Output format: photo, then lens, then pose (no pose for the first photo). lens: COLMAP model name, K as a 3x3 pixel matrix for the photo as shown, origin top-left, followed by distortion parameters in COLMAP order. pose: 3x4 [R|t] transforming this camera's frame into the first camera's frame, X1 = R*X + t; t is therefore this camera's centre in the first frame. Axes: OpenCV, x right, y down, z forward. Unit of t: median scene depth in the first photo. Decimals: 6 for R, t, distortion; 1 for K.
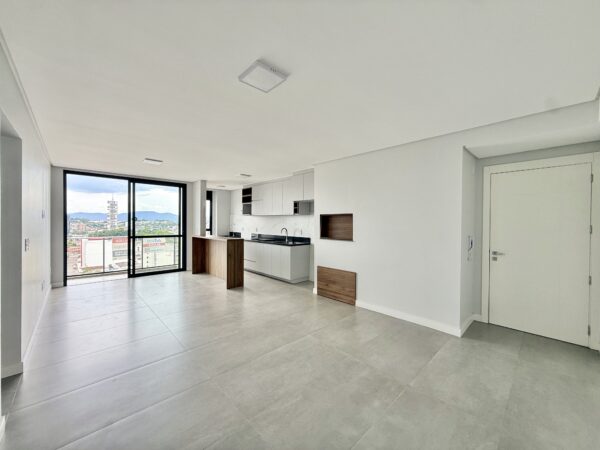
lens RADIAL K [[239.8, 0, 301.1], [0, 239.8, 224.2], [0, 0, 1]] dist [0.001896, 0.000121]
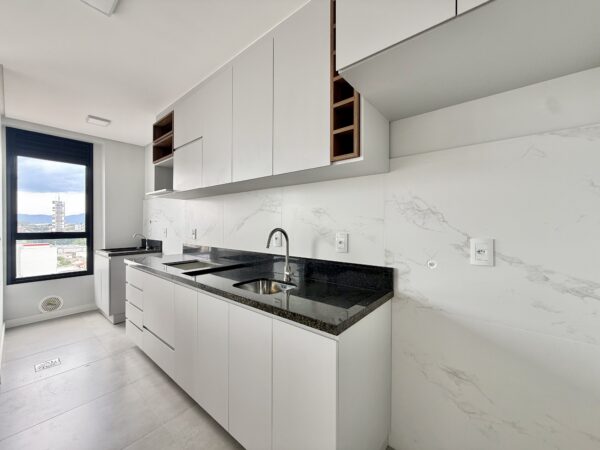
lens RADIAL K [[239.8, 0, 301.8], [0, 239.8, 224.3], [0, 0, 1]] dist [0.001896, 0.000121]
pose [[0.992485, -0.005616, 0.122237, -0.076497], [0.006384, 0.999962, -0.005892, 0.013633], [-0.122200, 0.006629, 0.992483, 0.726109]]
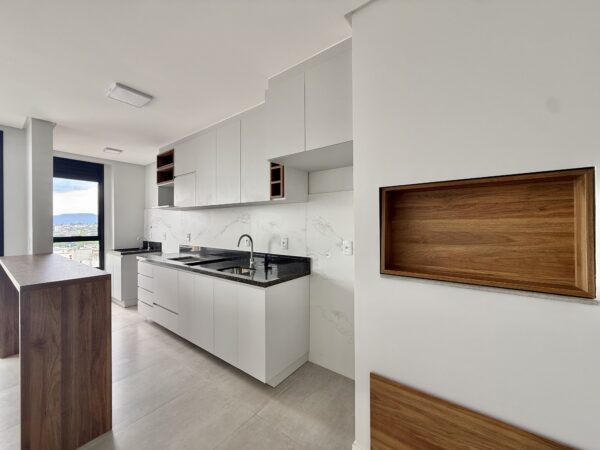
lens RADIAL K [[239.8, 0, 301.5], [0, 239.8, 224.0], [0, 0, 1]] dist [0.001896, 0.000121]
pose [[0.986352, -0.008811, 0.164413, -0.041603], [0.010261, 0.999916, -0.007975, 0.002323], [-0.164329, 0.009553, 0.986359, 0.558545]]
